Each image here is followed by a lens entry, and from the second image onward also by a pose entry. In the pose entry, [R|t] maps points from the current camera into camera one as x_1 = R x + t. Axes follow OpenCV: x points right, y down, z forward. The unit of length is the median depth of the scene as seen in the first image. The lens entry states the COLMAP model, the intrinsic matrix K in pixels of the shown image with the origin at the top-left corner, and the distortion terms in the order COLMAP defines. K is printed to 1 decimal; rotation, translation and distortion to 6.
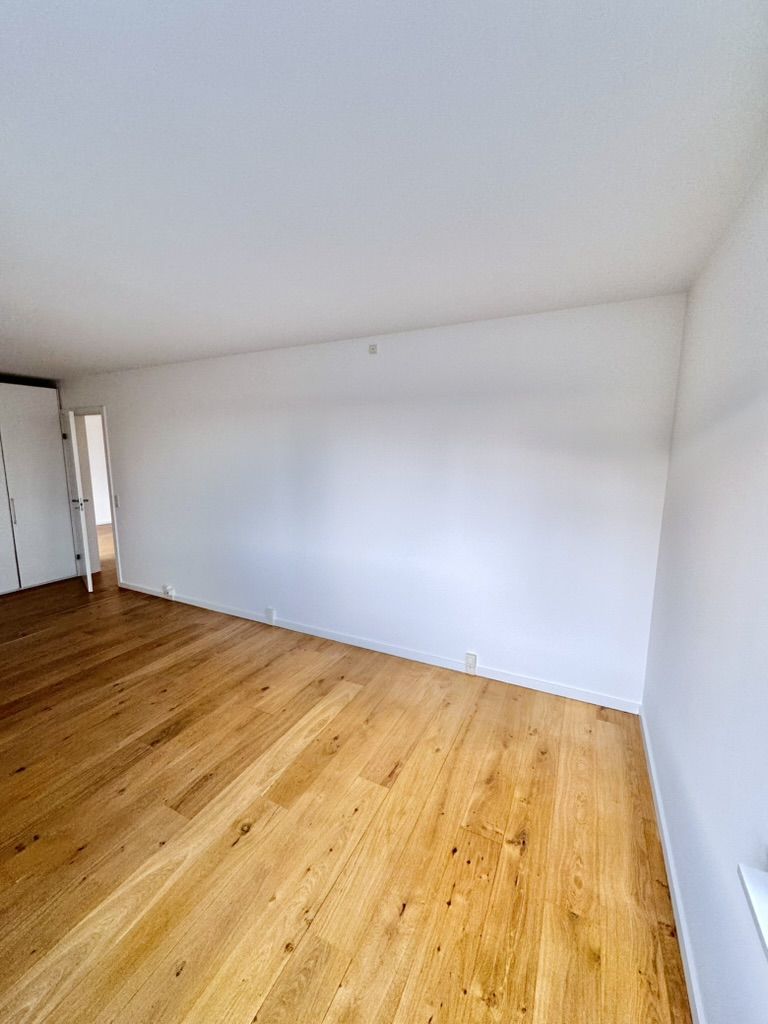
lens RADIAL K [[407.9, 0, 382.8], [0, 407.9, 512.2], [0, 0, 1]] dist [-0.000350, 0.000180]
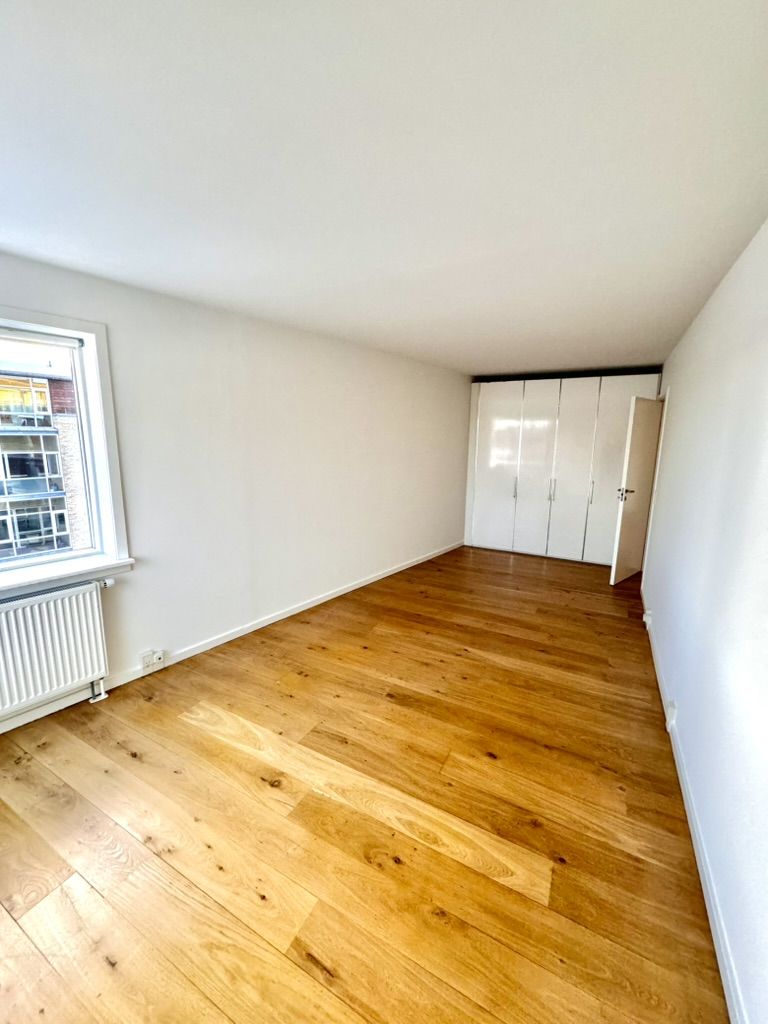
lens RADIAL K [[407.9, 0, 383.6], [0, 407.9, 511.4], [0, 0, 1]] dist [-0.000350, 0.000180]
pose [[-0.030047, 0.175836, -0.983961, 0.407448], [-0.160488, 0.970785, 0.178383, -0.108935], [0.986580, 0.163273, -0.000949, 0.810886]]
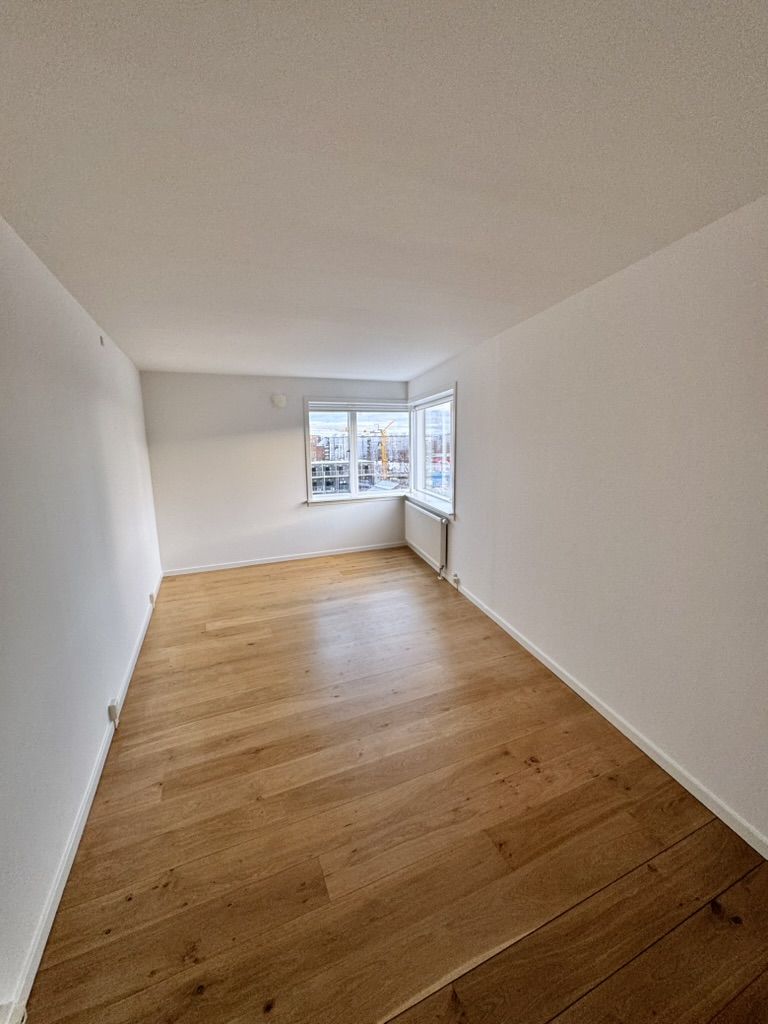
lens RADIAL K [[407.9, 0, 382.1], [0, 407.9, 511.1], [0, 0, 1]] dist [-0.000350, 0.000180]
pose [[-0.762620, -0.098571, 0.639292, -1.432938], [0.111700, 0.953406, 0.280251, -0.247495], [-0.637129, 0.285134, -0.716076, 1.651772]]
